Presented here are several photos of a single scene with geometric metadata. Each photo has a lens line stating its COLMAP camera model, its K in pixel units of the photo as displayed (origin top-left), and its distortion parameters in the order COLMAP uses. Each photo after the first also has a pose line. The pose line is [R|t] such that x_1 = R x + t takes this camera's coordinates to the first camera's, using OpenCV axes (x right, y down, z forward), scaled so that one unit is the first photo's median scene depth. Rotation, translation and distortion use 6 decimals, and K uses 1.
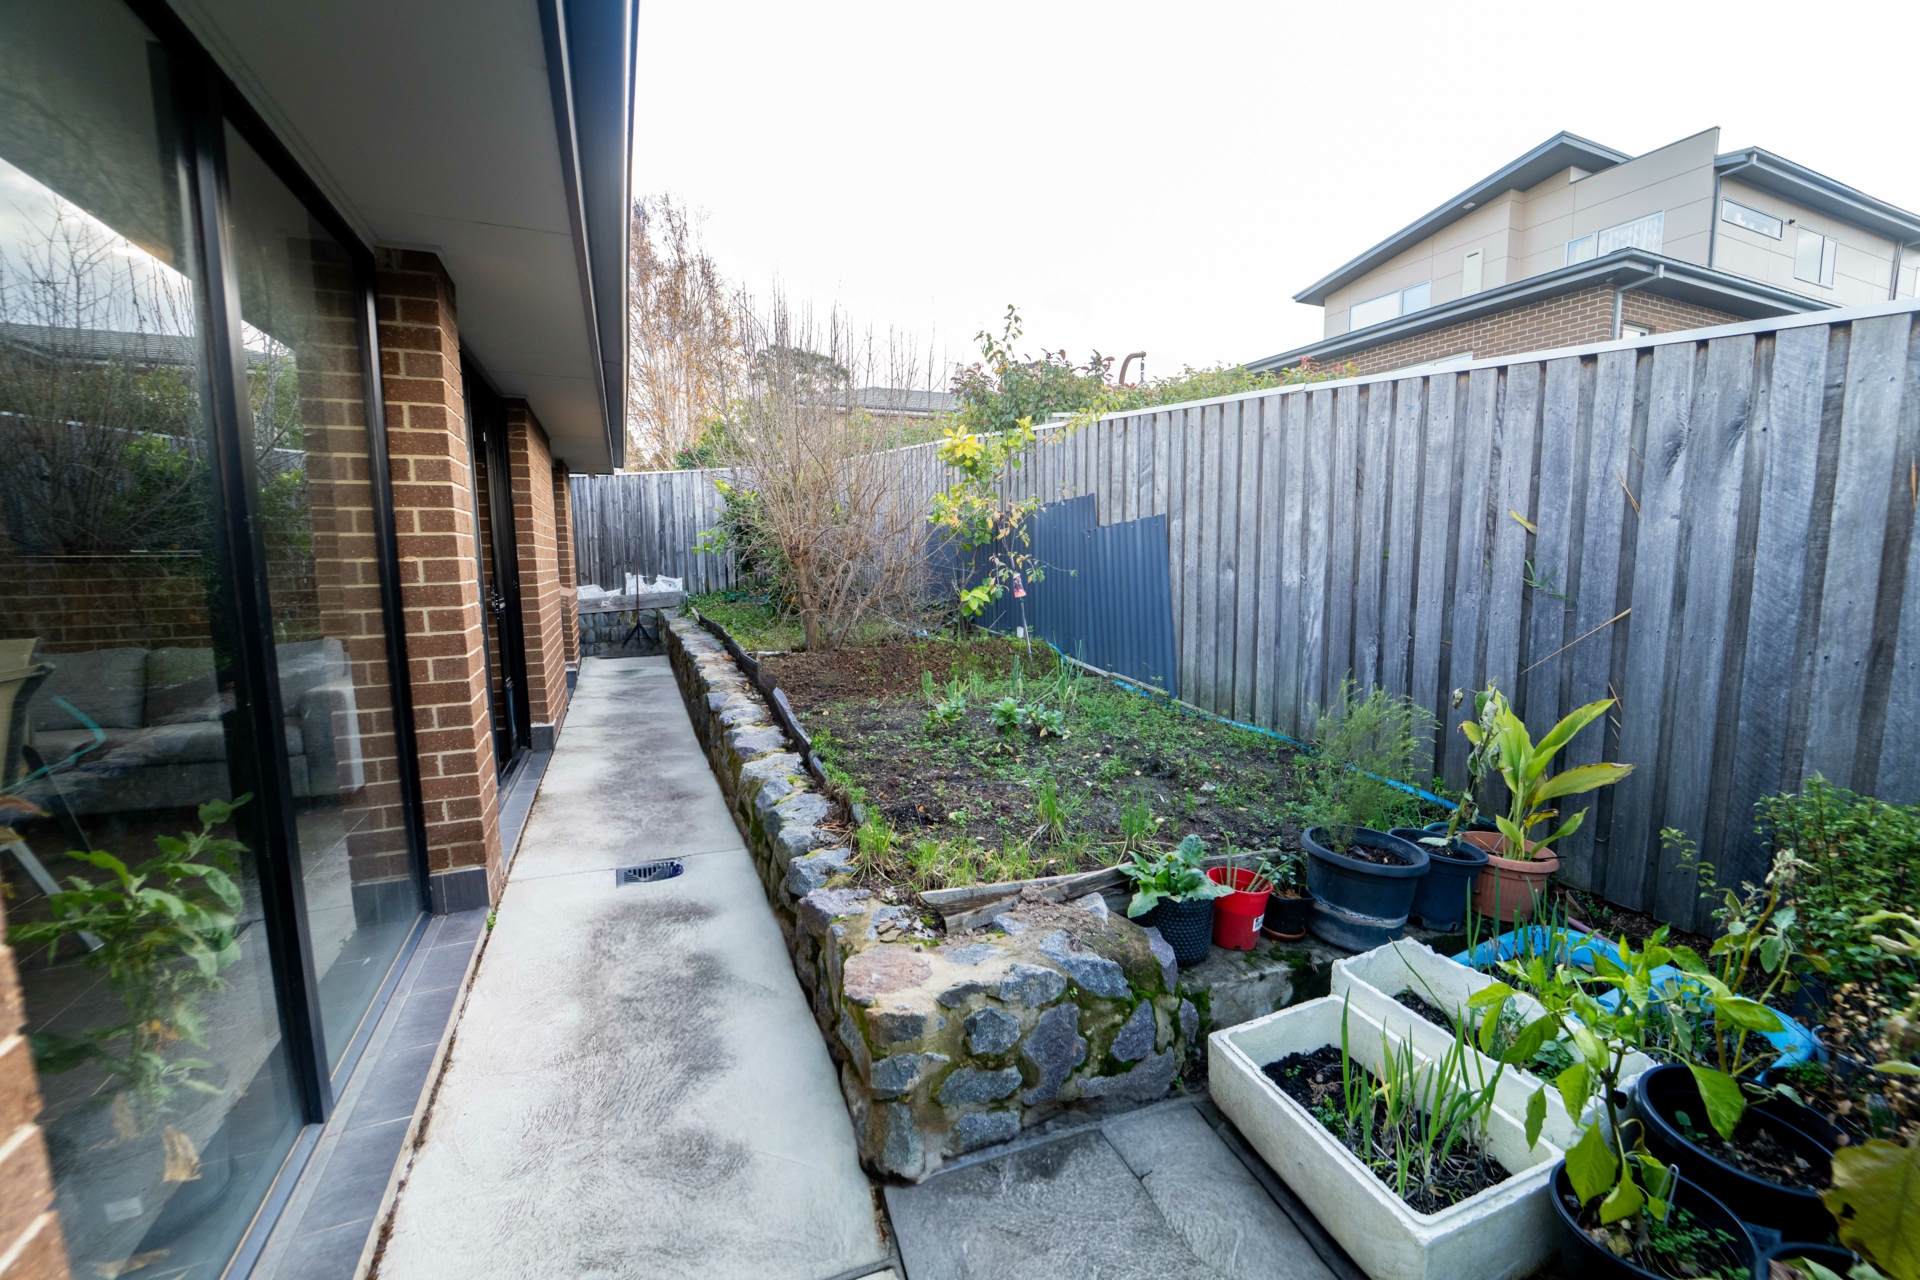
lens RADIAL K [[777.2, 0, 969.5], [0, 777.2, 631.5], [0, 0, 1]] dist [-0.000209, 0.000004]
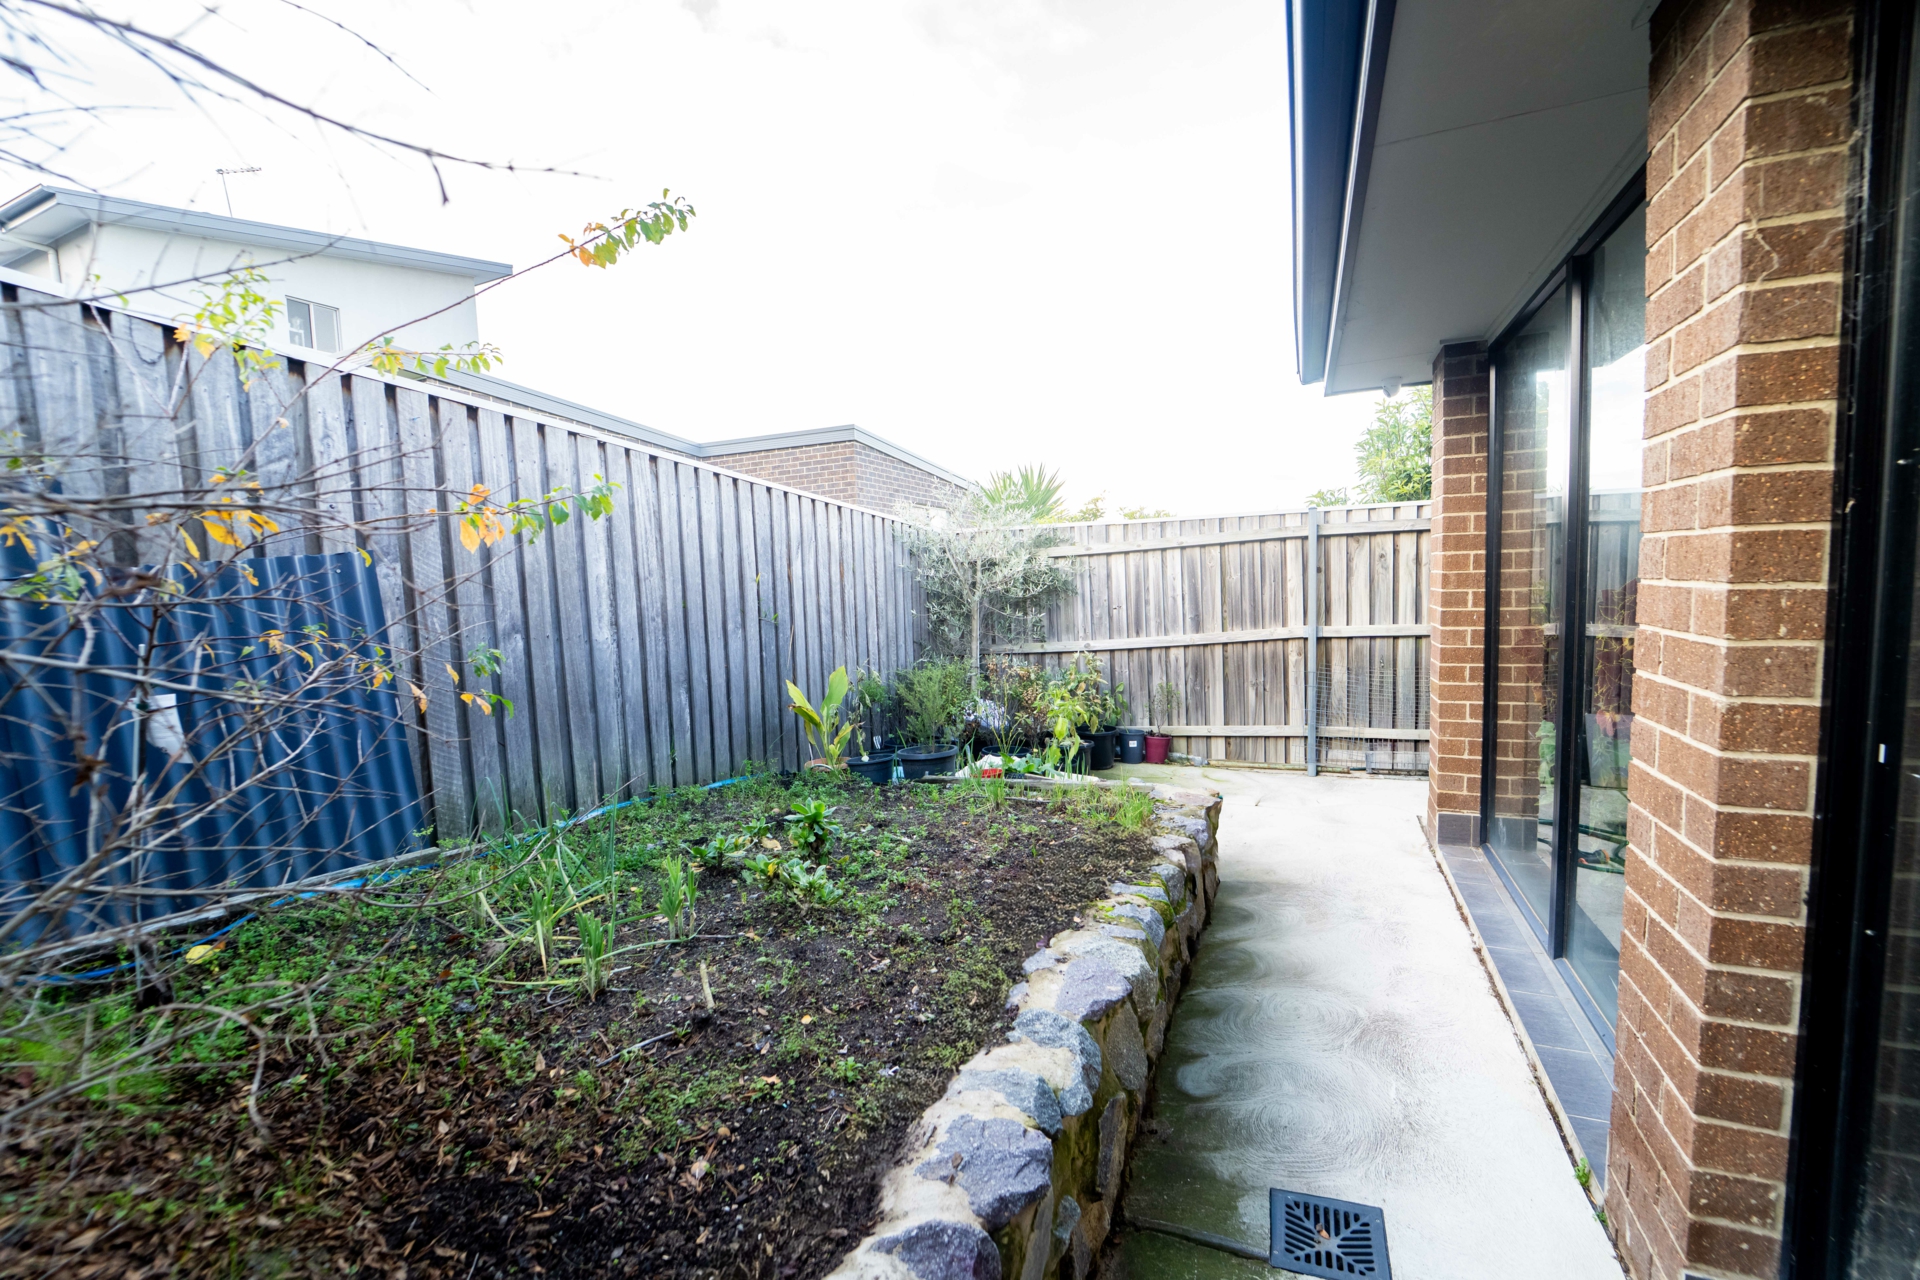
lens RADIAL K [[777.2, 0, 973.0], [0, 777.2, 649.0], [0, 0, 1]] dist [-0.000209, 0.000004]
pose [[-0.674307, -0.028947, 0.737884, -0.638041], [0.122634, 0.980967, 0.150550, -0.155548], [-0.728197, 0.192007, -0.657923, 1.452652]]
